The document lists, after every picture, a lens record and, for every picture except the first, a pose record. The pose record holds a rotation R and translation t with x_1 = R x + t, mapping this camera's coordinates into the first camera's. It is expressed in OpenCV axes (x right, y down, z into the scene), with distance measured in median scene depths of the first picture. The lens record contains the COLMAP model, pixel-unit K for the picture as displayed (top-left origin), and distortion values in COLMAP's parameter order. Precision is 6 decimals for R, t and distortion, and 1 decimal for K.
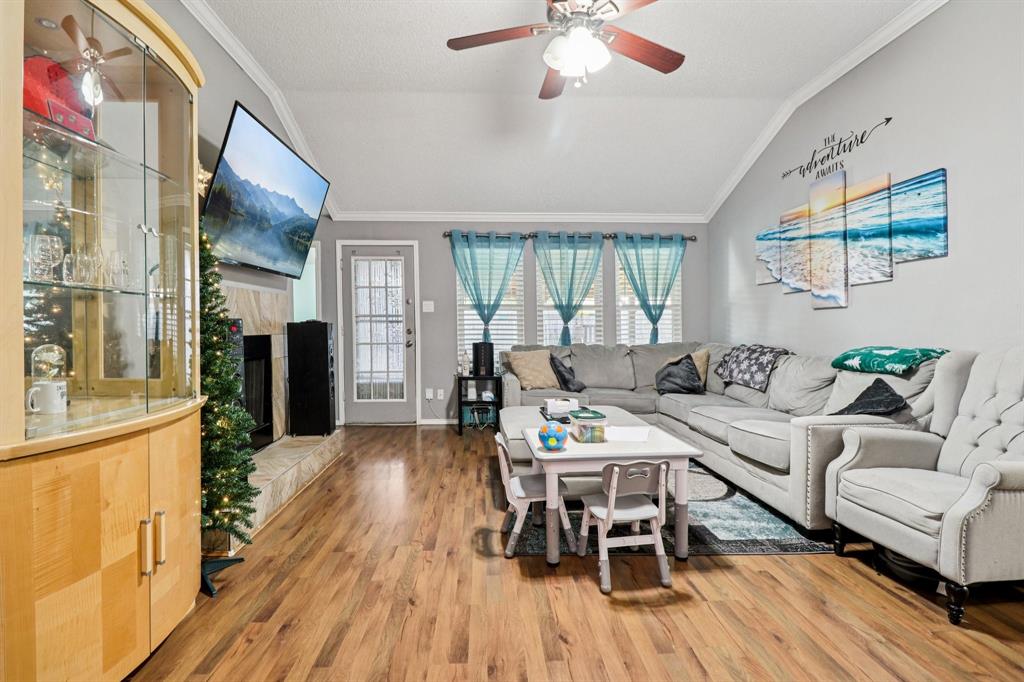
lens RADIAL K [[479.7, 0, 510.4], [0, 479.7, 330.9], [0, 0, 1]] dist [-0.000814, -0.013743]
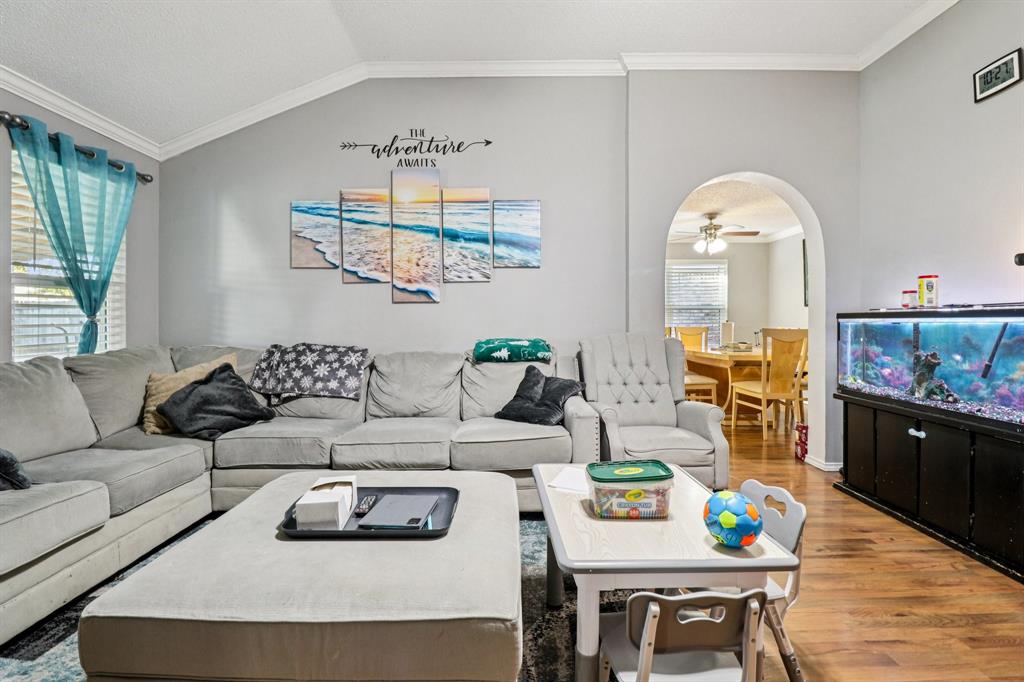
lens RADIAL K [[466.4, 0, 512.2], [0, 466.4, 324.3], [0, 0, 1]] dist [-0.000005, -0.012919]
pose [[0.065395, 0.000402, 0.997859, -0.259664], [0.007753, 0.999970, -0.000911, -0.000432], [-0.997829, 0.007796, 0.065390, 0.685234]]
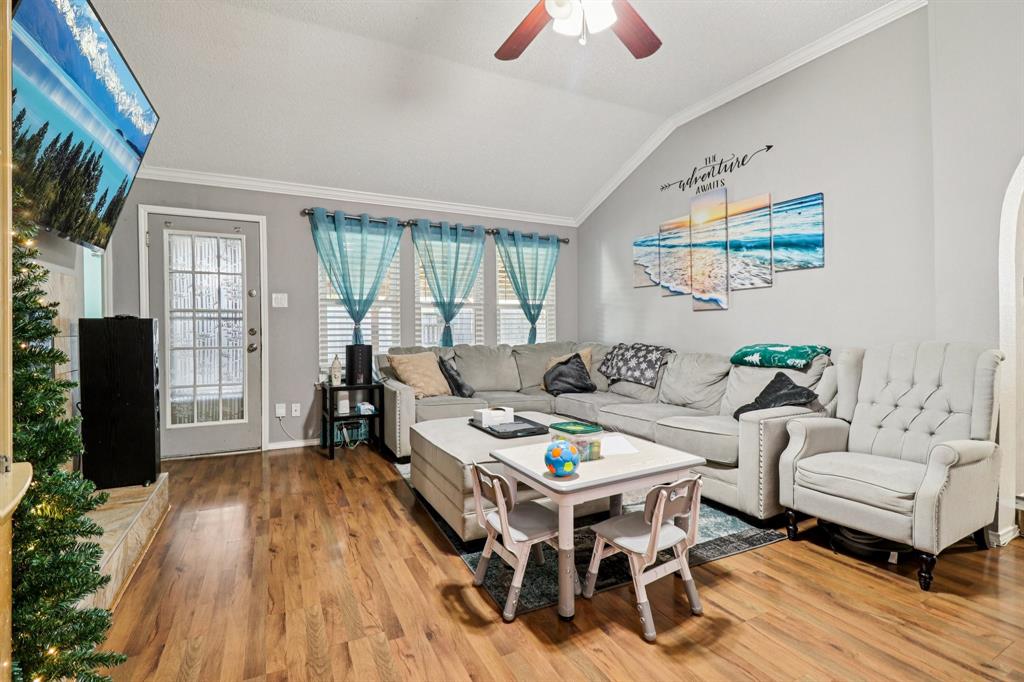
lens RADIAL K [[470.3, 0, 521.5], [0, 470.3, 328.3], [0, 0, 1]] dist [0.001187, -0.013930]
pose [[0.909739, 0.000933, 0.415180, -0.175283], [0.001228, 0.999987, -0.004937, 0.000110], [-0.415179, 0.005001, 0.909726, 0.169864]]
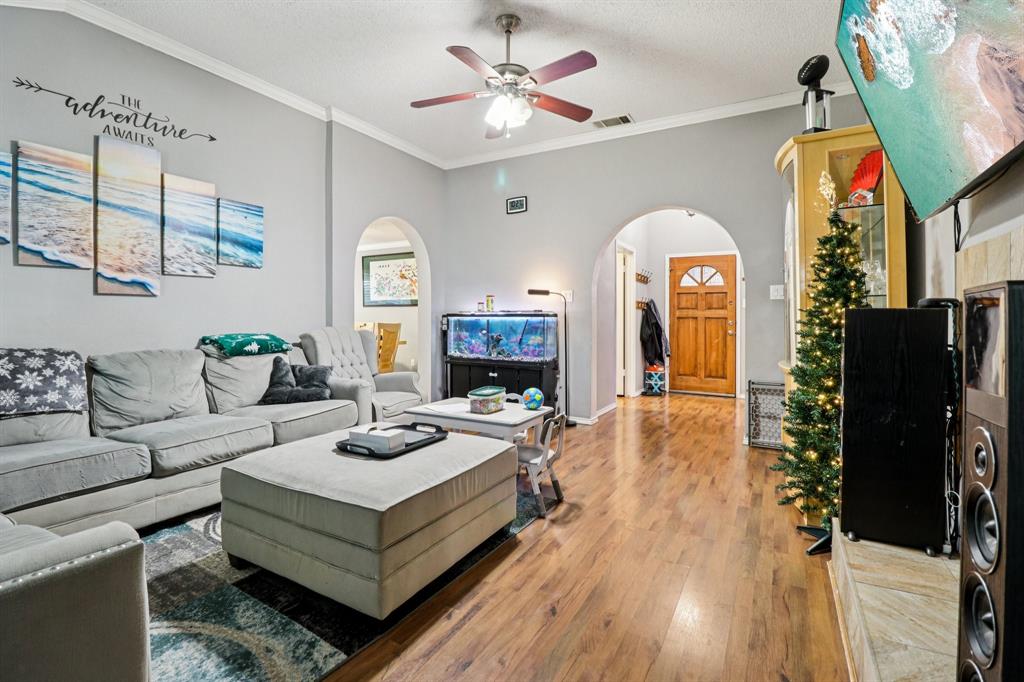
lens RADIAL K [[463.7, 0, 492.5], [0, 463.7, 321.5], [0, 0, 1]] dist [-0.000981, -0.012801]
pose [[-0.817999, -0.000745, 0.575220, -0.320949], [0.005098, 0.999950, 0.008545, -0.003689], [-0.575197, 0.009922, -0.817954, 1.205503]]
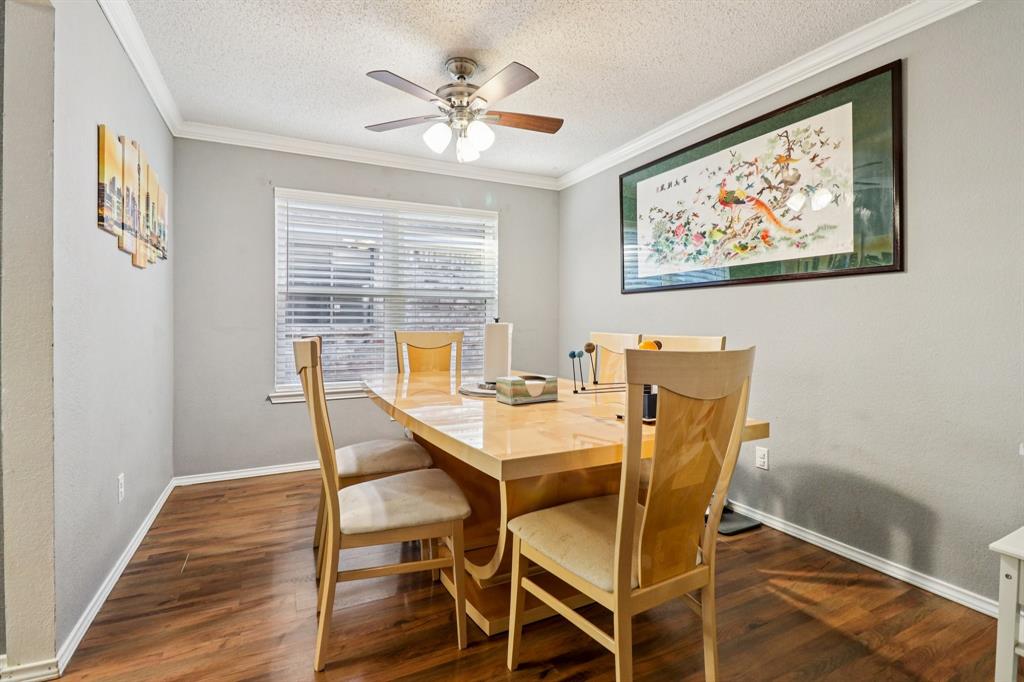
lens RADIAL K [[477.7, 0, 511.2], [0, 477.7, 326.1], [0, 0, 1]] dist [-0.001436, -0.014508]
pose [[-0.384684, -0.002799, 0.923044, 0.641905], [0.007477, 0.999953, 0.006148, -0.002896], [-0.923018, 0.009266, -0.384645, 0.337769]]
